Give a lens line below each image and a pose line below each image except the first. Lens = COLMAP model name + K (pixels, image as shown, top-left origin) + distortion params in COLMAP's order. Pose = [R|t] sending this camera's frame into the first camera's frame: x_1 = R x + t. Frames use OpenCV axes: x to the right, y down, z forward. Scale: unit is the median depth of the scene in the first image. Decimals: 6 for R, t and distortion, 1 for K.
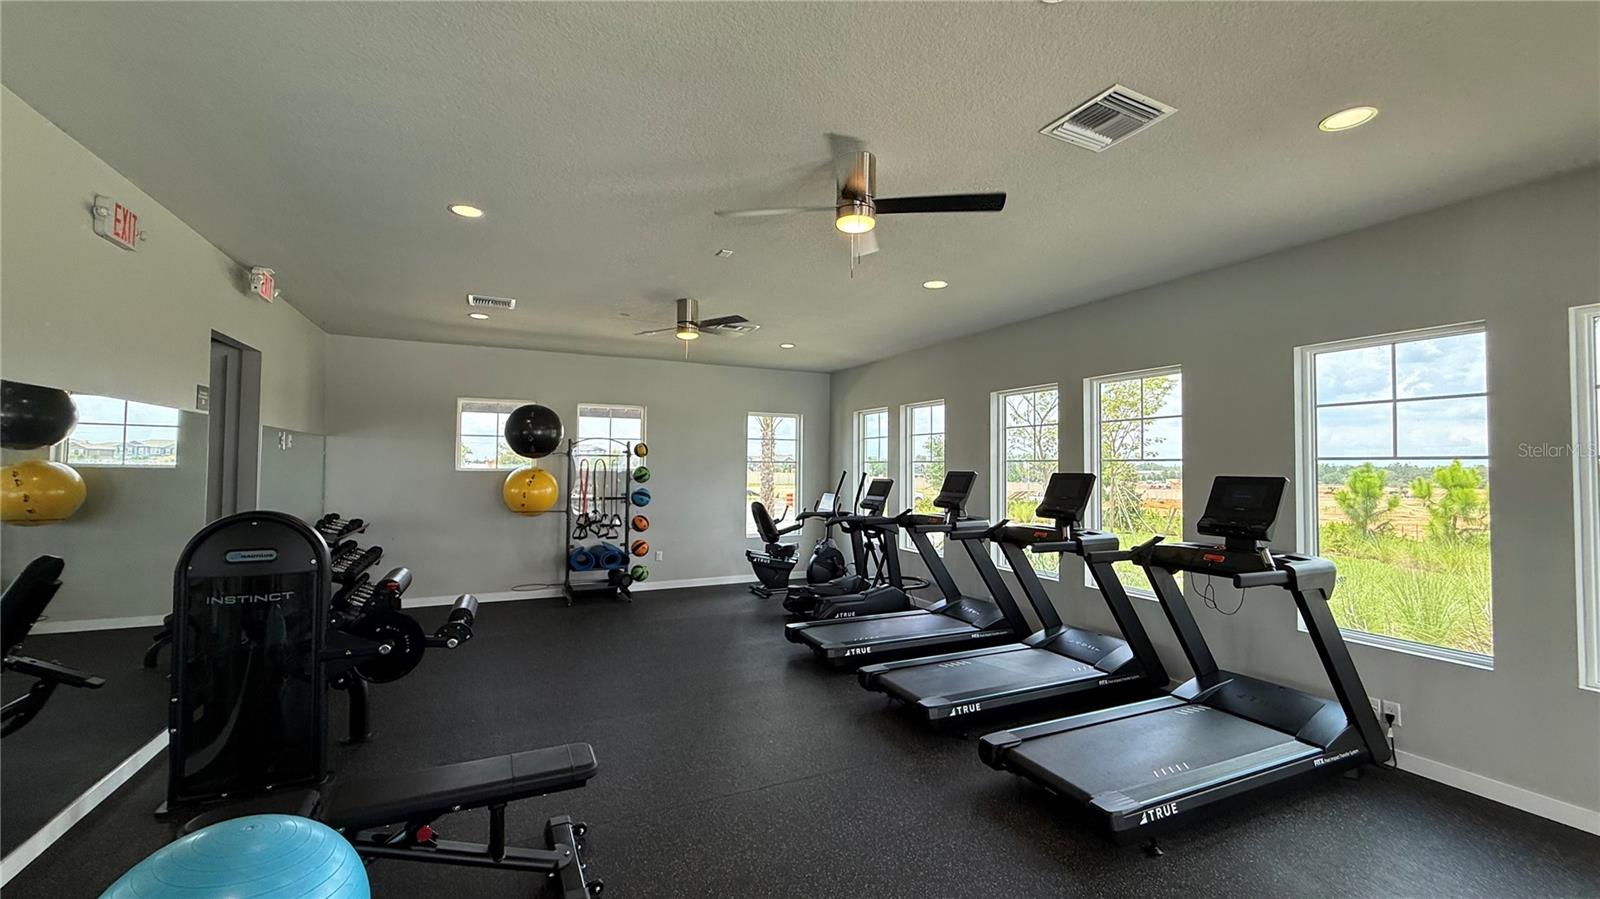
lens RADIAL K [[634.4, 0, 795.0], [0, 634.4, 449.1], [0, 0, 1]] dist [0.000518, 0.000060]
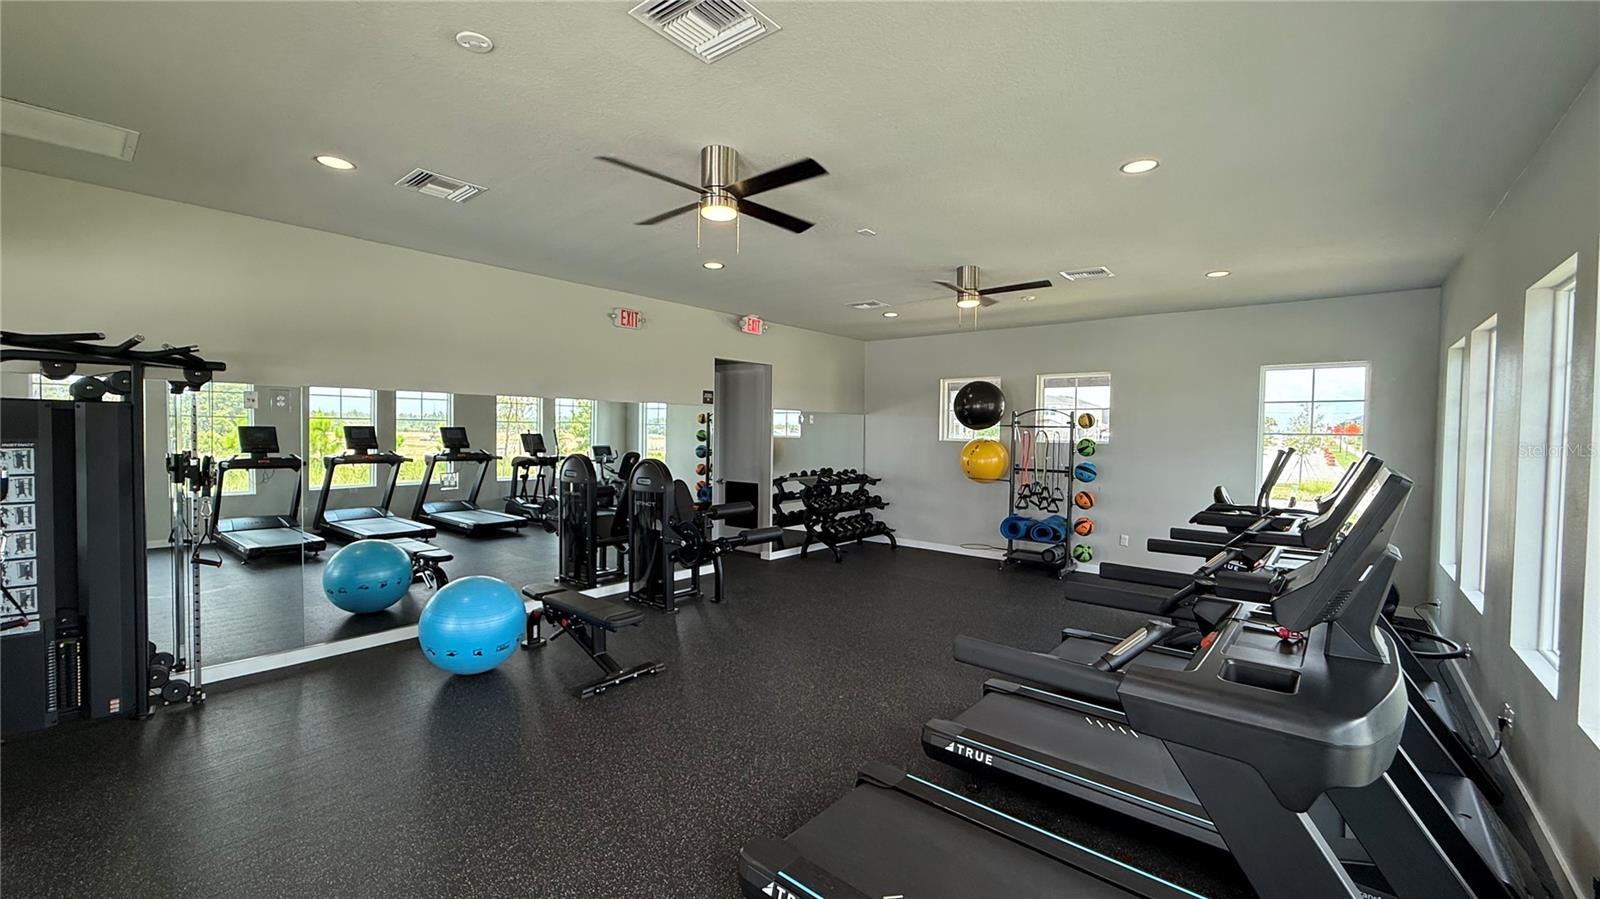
lens RADIAL K [[634.4, 0, 795.0], [0, 634.4, 449.1], [0, 0, 1]] dist [0.000518, 0.000060]
pose [[0.427546, 0.025042, -0.903647, 0.419729], [0.016231, 0.999242, 0.035371, 0.003518], [0.903848, -0.029790, 0.426816, 0.234271]]
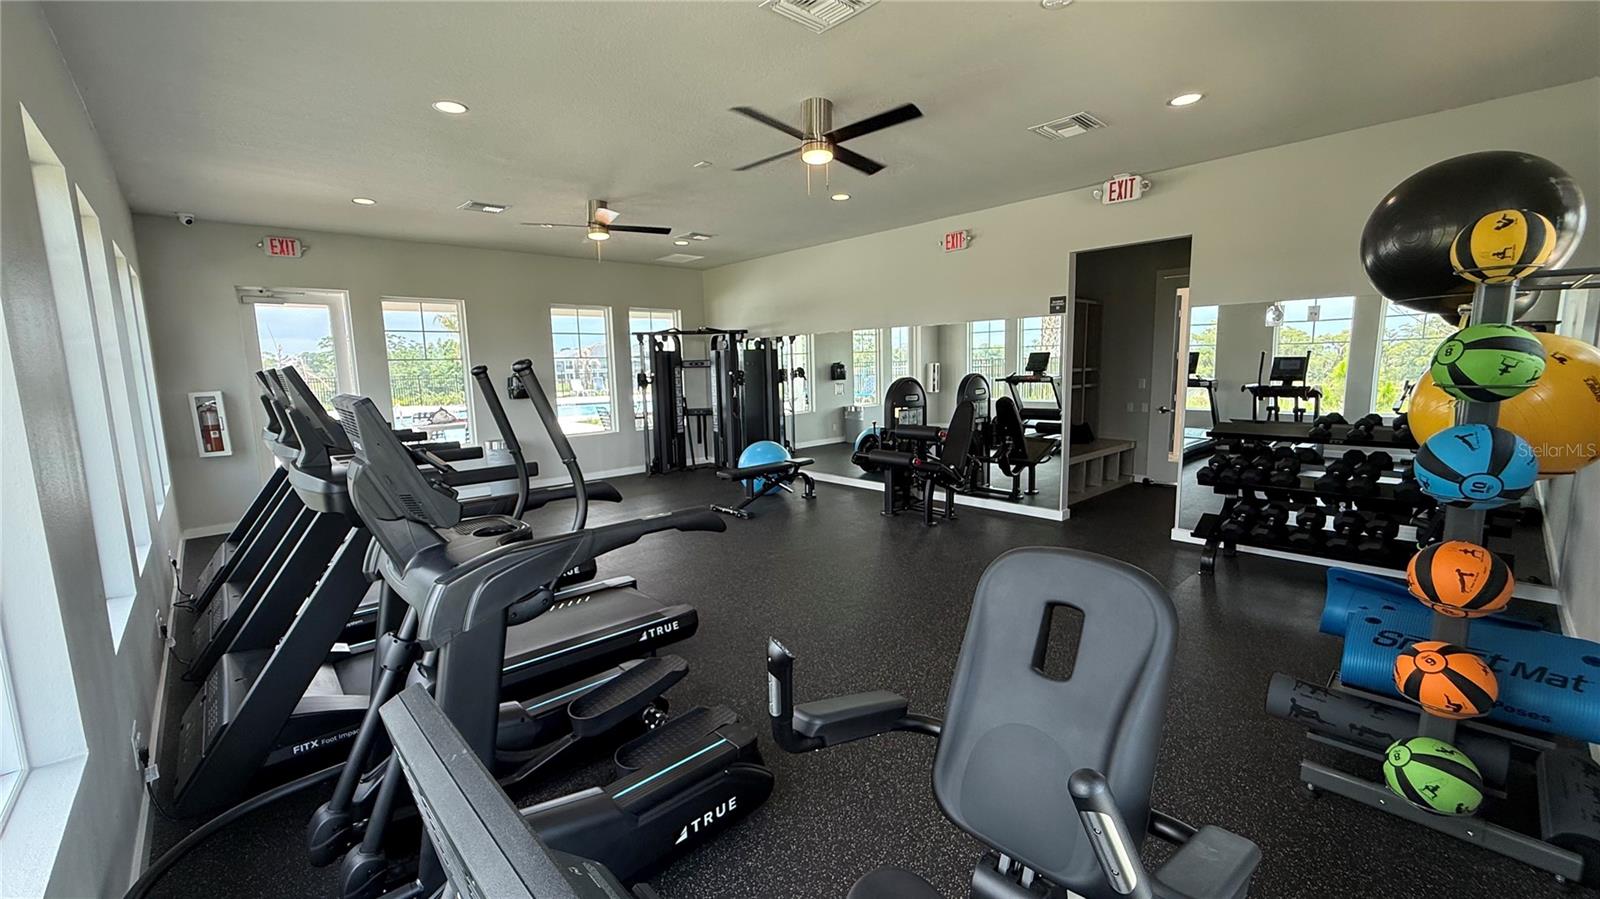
lens RADIAL K [[642.9, 0, 800.0], [0, 642.9, 449.5], [0, 0, 1]] dist [-0.002089, -0.000056]
pose [[-0.952327, 0.048741, -0.301159, 0.046067], [0.019734, 0.994929, 0.098620, 0.047893], [0.304439, 0.087975, -0.948460, 1.172645]]
